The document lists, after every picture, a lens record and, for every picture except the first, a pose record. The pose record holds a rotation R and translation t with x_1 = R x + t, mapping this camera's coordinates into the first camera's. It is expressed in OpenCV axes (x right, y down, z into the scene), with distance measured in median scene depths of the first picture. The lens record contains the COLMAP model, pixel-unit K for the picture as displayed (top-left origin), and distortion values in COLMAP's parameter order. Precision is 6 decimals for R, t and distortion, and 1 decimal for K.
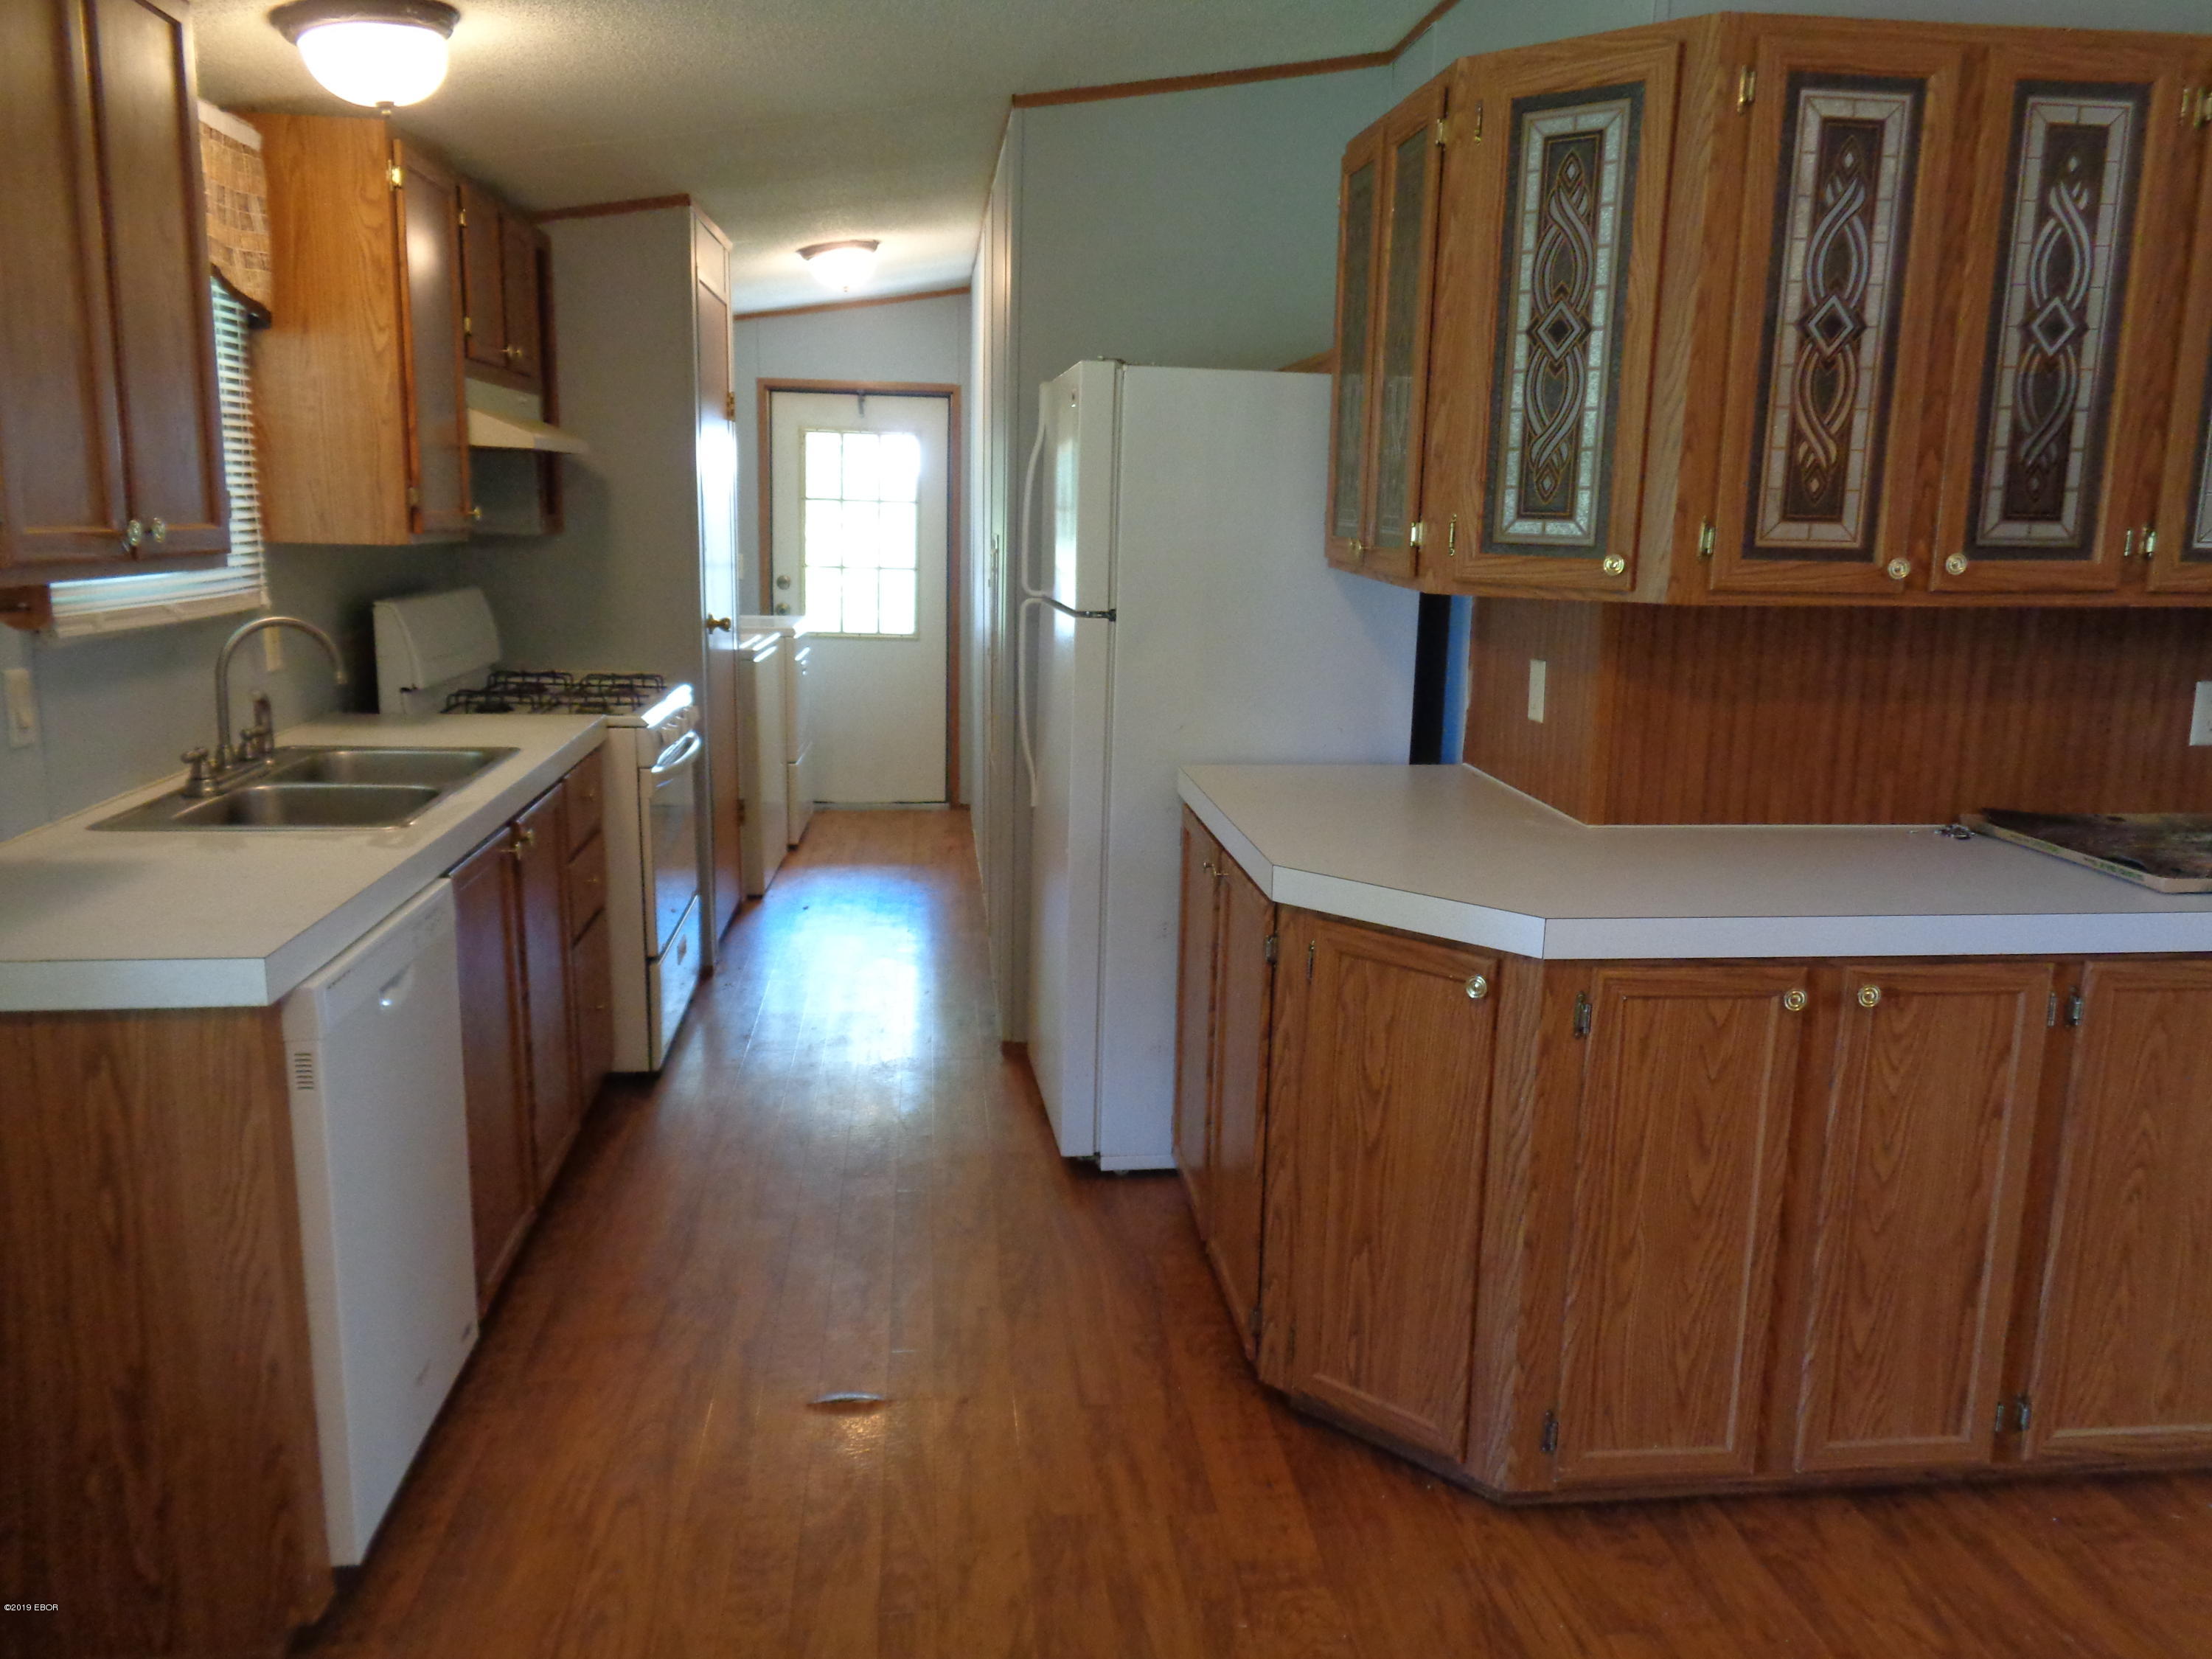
lens RADIAL K [[1687.1, 0, 1106.1], [0, 1687.1, 822.3], [0, 0, 1]] dist [0.032490, 0.008417]
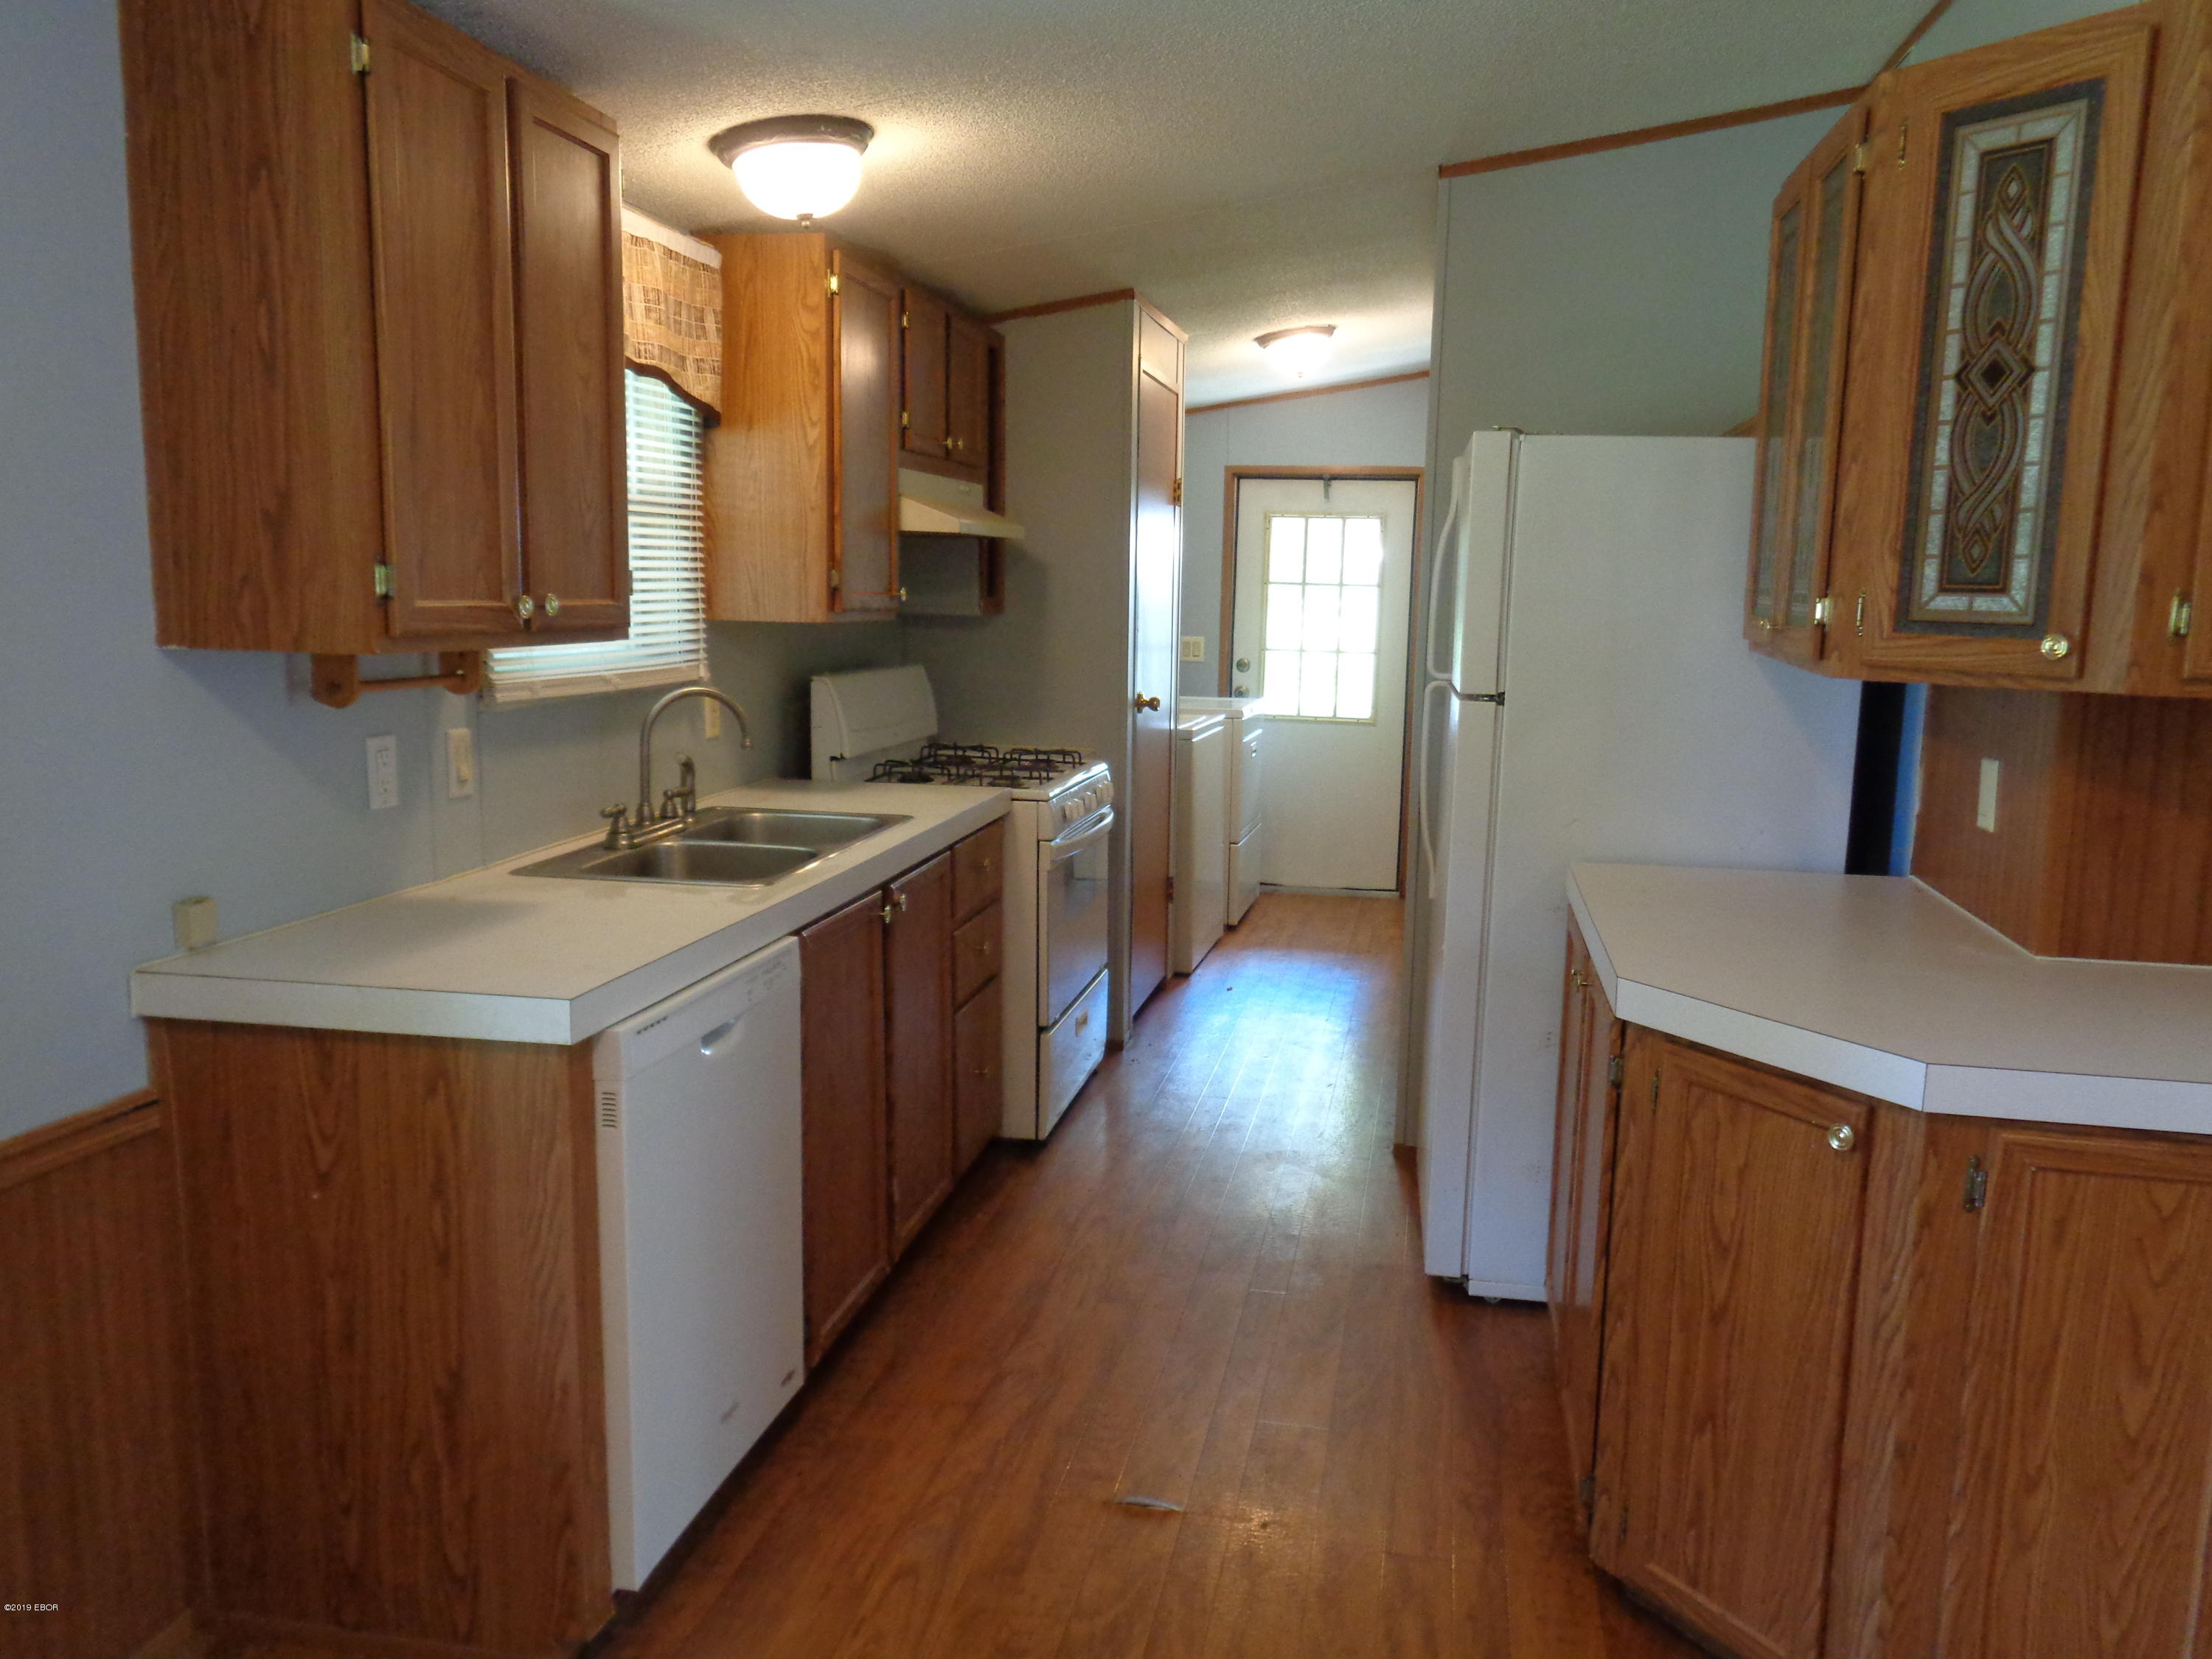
lens RADIAL K [[1681.8, 0, 1106.0], [0, 1681.8, 829.5], [0, 0, 1]] dist [0.030487, -0.003271]
pose [[0.953754, 0.041185, -0.297753, 0.095298], [-0.054866, 0.997781, -0.037732, -0.003892], [0.295538, 0.052323, 0.953897, 0.058375]]
